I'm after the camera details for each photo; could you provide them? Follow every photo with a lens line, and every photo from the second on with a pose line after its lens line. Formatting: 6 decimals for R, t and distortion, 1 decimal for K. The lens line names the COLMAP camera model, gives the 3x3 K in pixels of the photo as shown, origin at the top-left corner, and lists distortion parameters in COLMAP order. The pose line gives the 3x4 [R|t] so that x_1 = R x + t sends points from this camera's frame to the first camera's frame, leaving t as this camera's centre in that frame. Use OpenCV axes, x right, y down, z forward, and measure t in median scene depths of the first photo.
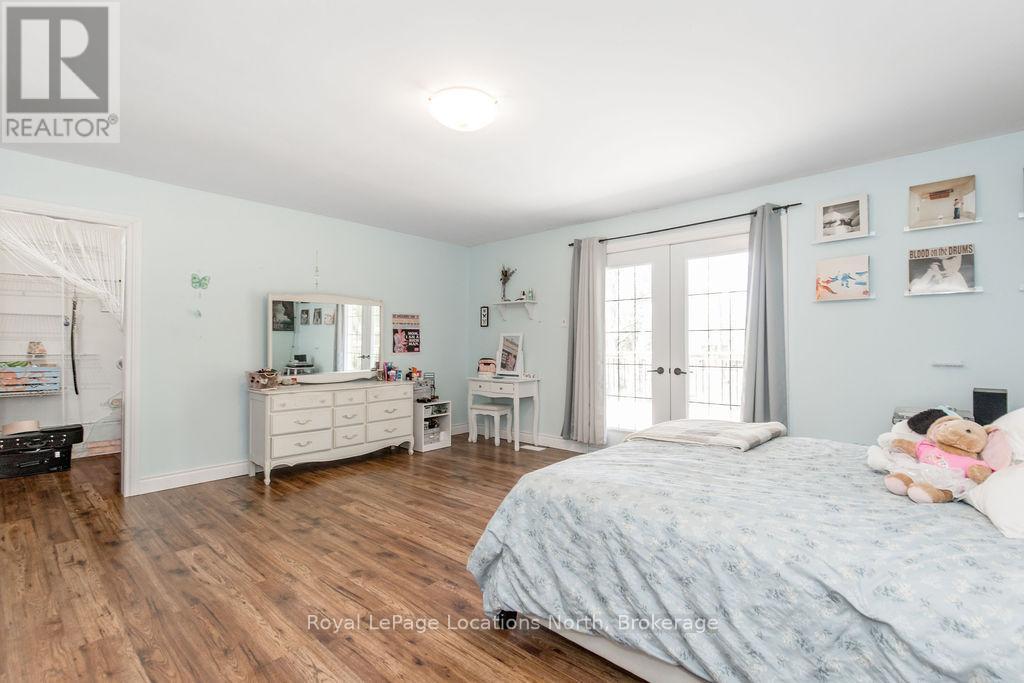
lens RADIAL K [[463.3, 0, 519.6], [0, 463.3, 340.4], [0, 0, 1]] dist [0.006346, 0.000192]
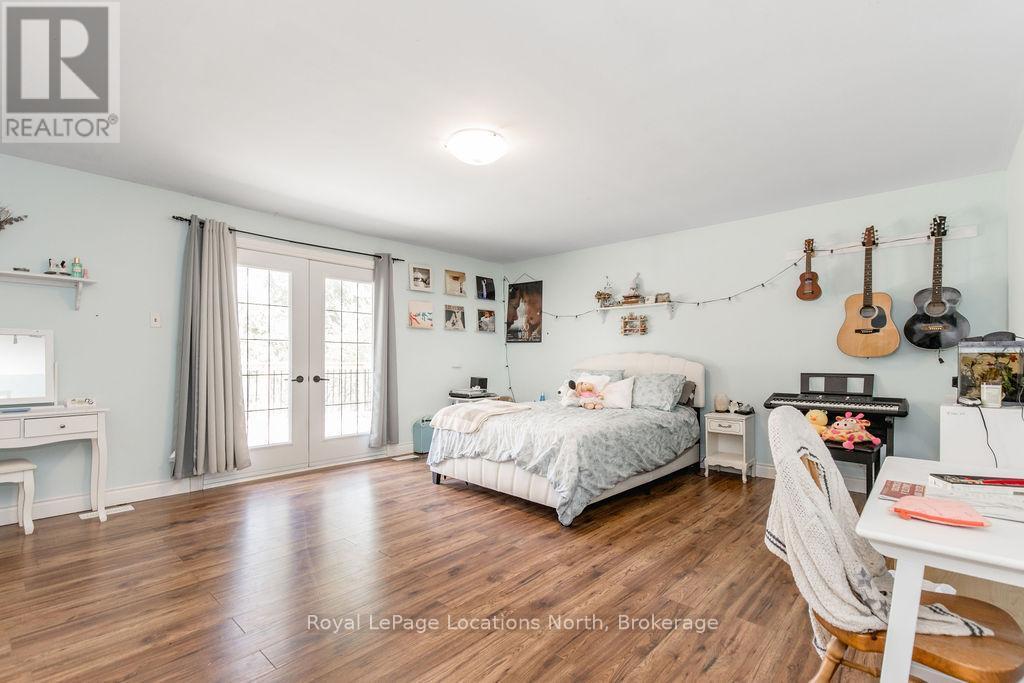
lens RADIAL K [[469.4, 0, 511.8], [0, 469.4, 360.2], [0, 0, 1]] dist [0.010214, 0.000147]
pose [[0.022888, -0.000779, 0.999738, -0.939274], [-0.016565, 0.999862, 0.001158, 0.017529], [-0.999601, -0.016587, 0.022872, 0.650255]]
